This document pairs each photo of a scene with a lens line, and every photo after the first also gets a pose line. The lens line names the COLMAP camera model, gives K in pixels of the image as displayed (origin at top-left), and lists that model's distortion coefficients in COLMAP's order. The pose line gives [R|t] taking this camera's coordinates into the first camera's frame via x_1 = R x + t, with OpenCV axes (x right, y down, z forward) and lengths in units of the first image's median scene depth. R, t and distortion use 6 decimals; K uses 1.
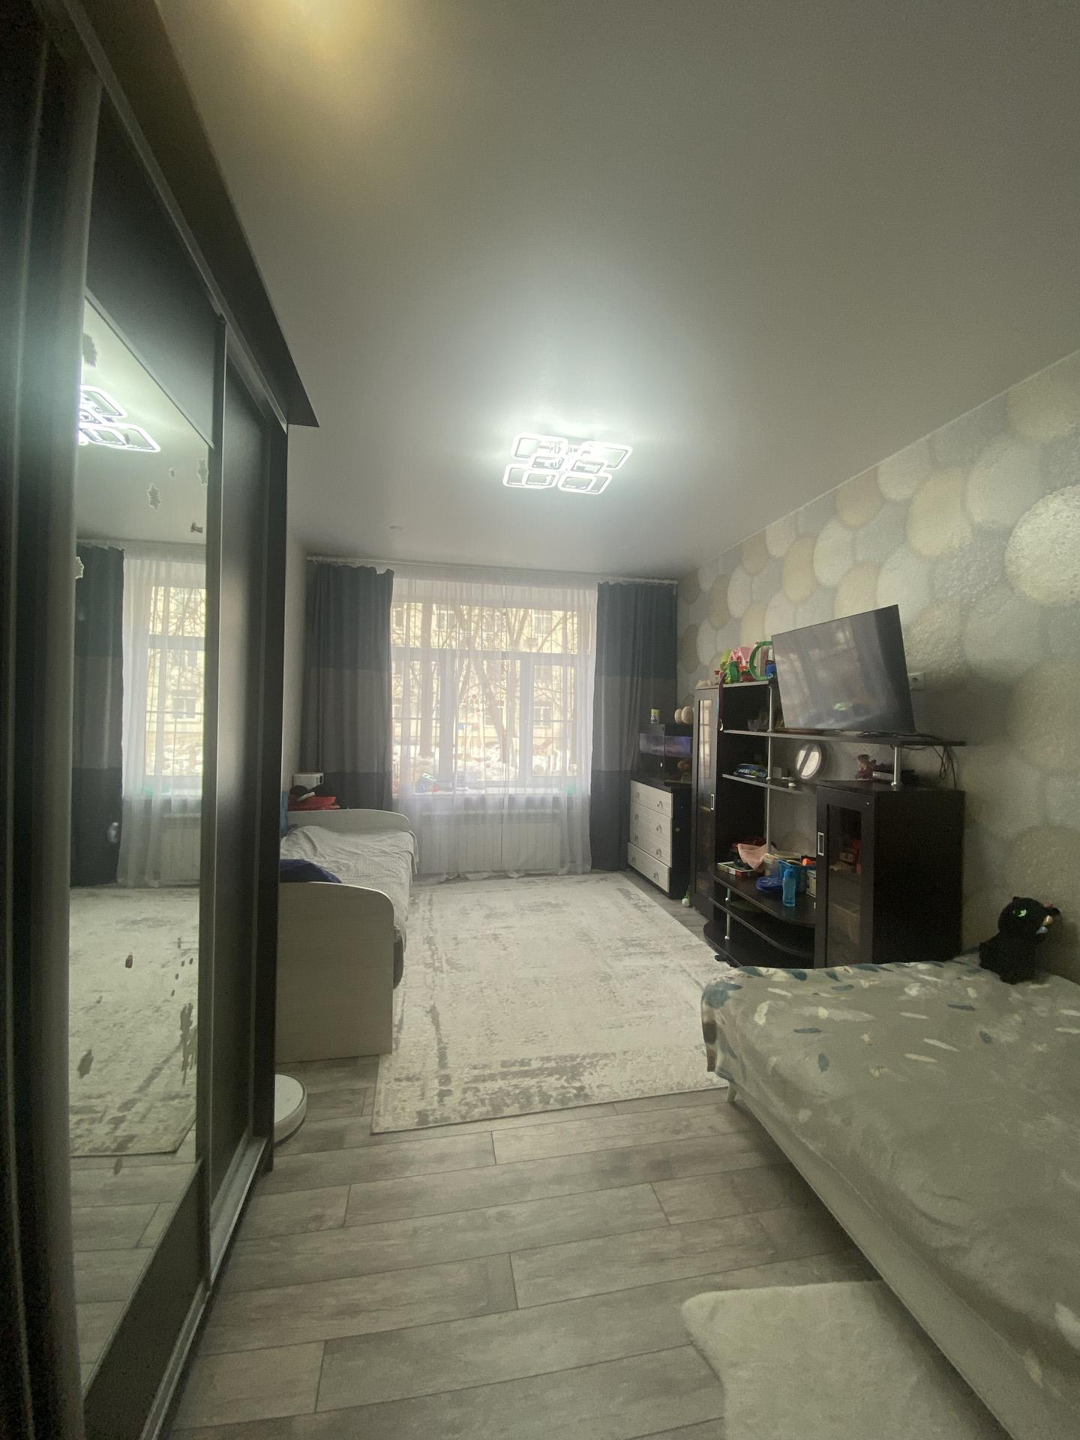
lens RADIAL K [[583.8, 0, 545.3], [0, 583.8, 727.6], [0, 0, 1]] dist [0.013211, -0.029075]
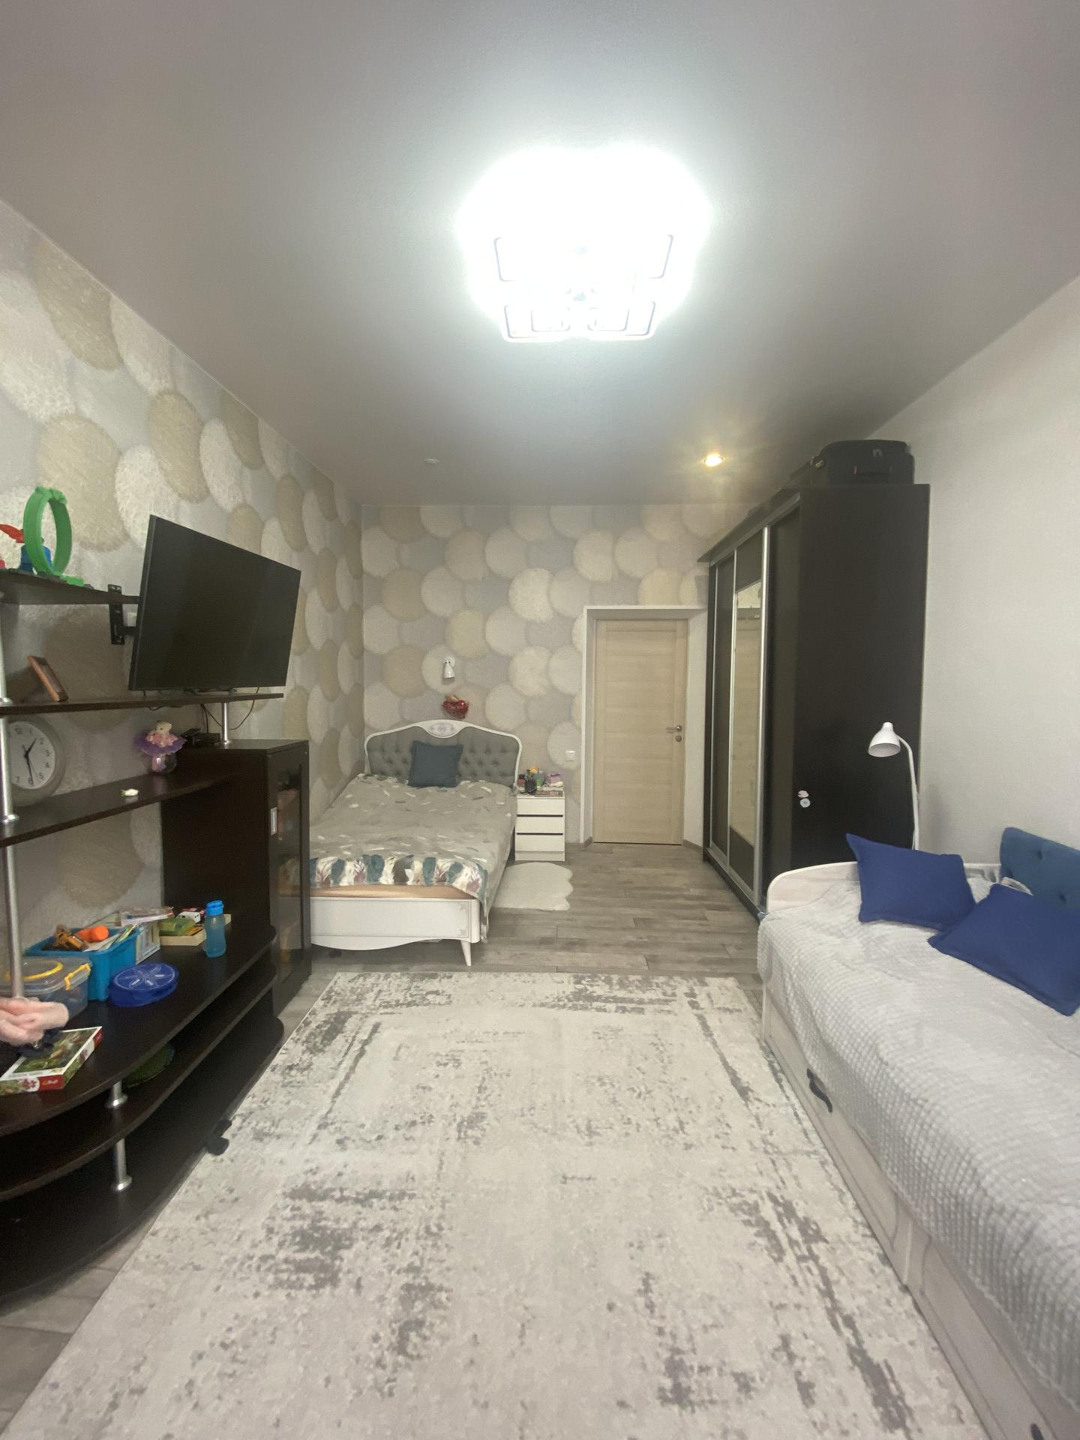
lens RADIAL K [[583.8, 0, 545.3], [0, 583.8, 727.6], [0, 0, 1]] dist [0.013211, -0.029075]
pose [[-0.976694, -0.041603, 0.210565, -0.101600], [-0.019067, 0.993974, 0.107946, -0.040989], [-0.213787, 0.101415, -0.971602, 2.007158]]
